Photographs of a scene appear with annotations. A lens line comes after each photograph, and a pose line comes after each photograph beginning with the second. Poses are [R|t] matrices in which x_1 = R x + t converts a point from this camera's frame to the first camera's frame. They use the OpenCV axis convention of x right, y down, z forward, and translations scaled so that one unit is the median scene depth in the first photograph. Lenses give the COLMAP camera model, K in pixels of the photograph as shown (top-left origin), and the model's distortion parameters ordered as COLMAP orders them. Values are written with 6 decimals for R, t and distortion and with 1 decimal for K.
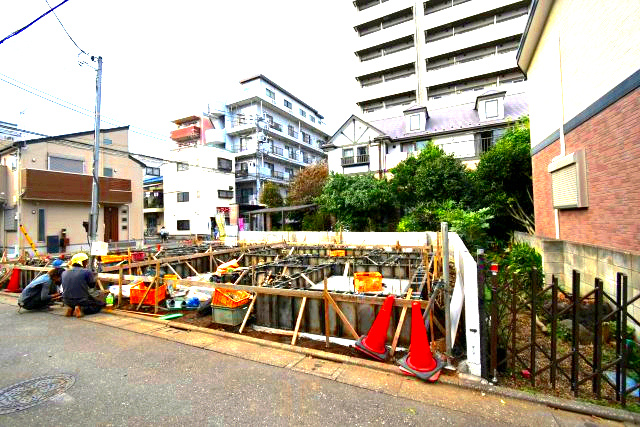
lens RADIAL K [[281.9, 0, 318.6], [0, 281.9, 215.1], [0, 0, 1]] dist [0.008995, -0.004667]
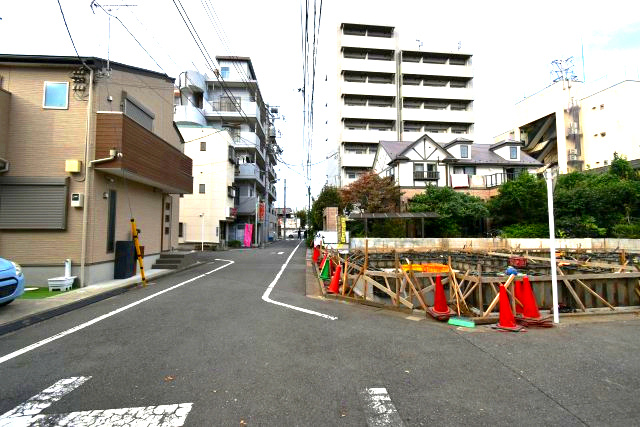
lens RADIAL K [[281.9, 0, 319.2], [0, 281.9, 213.9], [0, 0, 1]] dist [0.008995, -0.004667]
pose [[0.844801, 0.058910, 0.531828, -0.816751], [-0.033754, 0.997809, -0.056908, 0.034979], [-0.534015, 0.030125, 0.844938, 0.293673]]
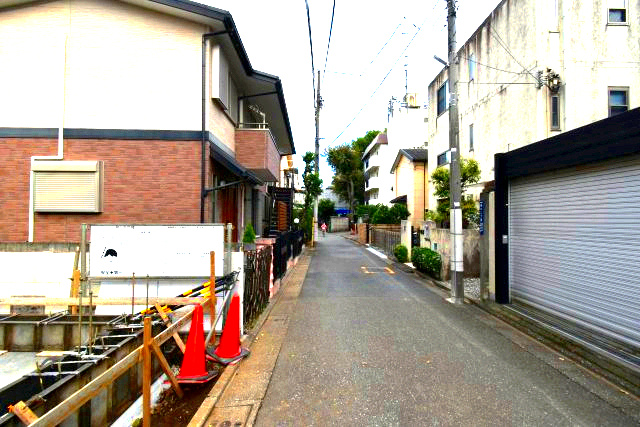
lens RADIAL K [[281.9, 0, 320.4], [0, 281.9, 213.9], [0, 0, 1]] dist [0.008995, -0.004667]
pose [[-0.414729, 0.042919, 0.908932, -0.132837], [-0.011980, 0.998543, -0.052617, 0.007763], [-0.909866, -0.032711, -0.413611, 0.191481]]
